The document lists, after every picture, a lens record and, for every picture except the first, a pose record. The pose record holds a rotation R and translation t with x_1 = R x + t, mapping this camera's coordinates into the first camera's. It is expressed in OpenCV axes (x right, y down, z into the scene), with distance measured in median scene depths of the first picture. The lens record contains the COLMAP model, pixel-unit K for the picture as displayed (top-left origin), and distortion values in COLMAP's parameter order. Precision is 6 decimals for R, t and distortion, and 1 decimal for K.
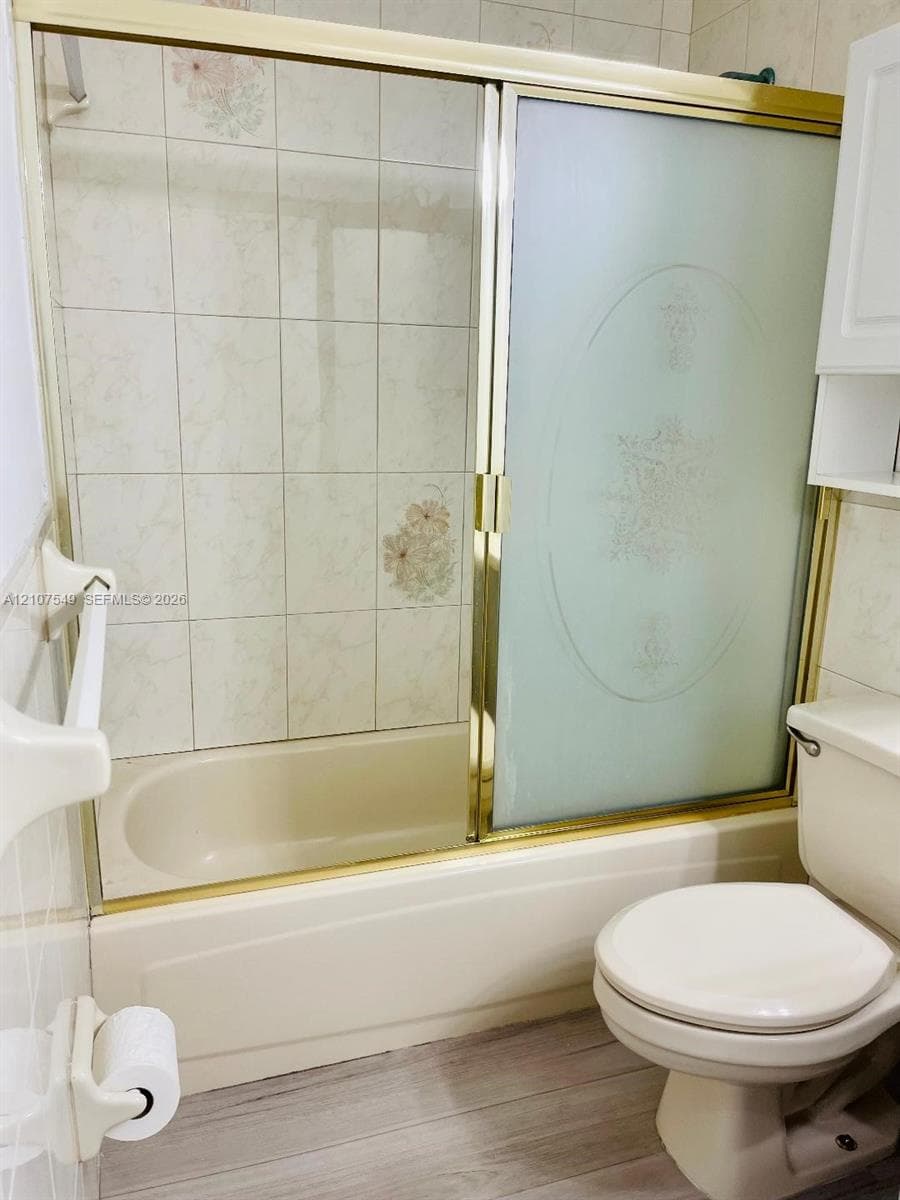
lens RADIAL K [[930.7, 0, 450.0], [0, 930.7, 600.0], [0, 0, 1]] dist [0.009524, -0.008049]
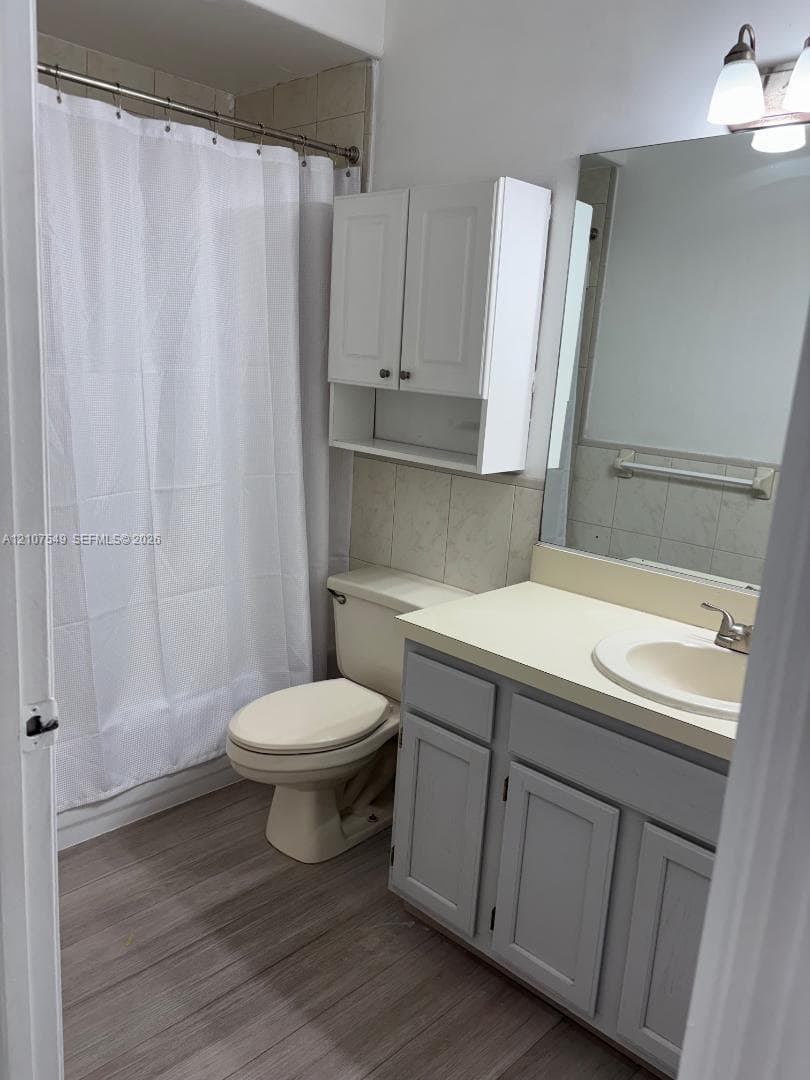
lens RADIAL K [[837.6, 0, 405.0], [0, 837.6, 540.0], [0, 0, 1]] dist [0.009524, -0.008049]
pose [[0.902125, -0.062319, 0.426950, -0.148349], [0.063813, 0.997903, 0.010823, 0.040989], [-0.426730, 0.017481, 0.904210, -0.423809]]
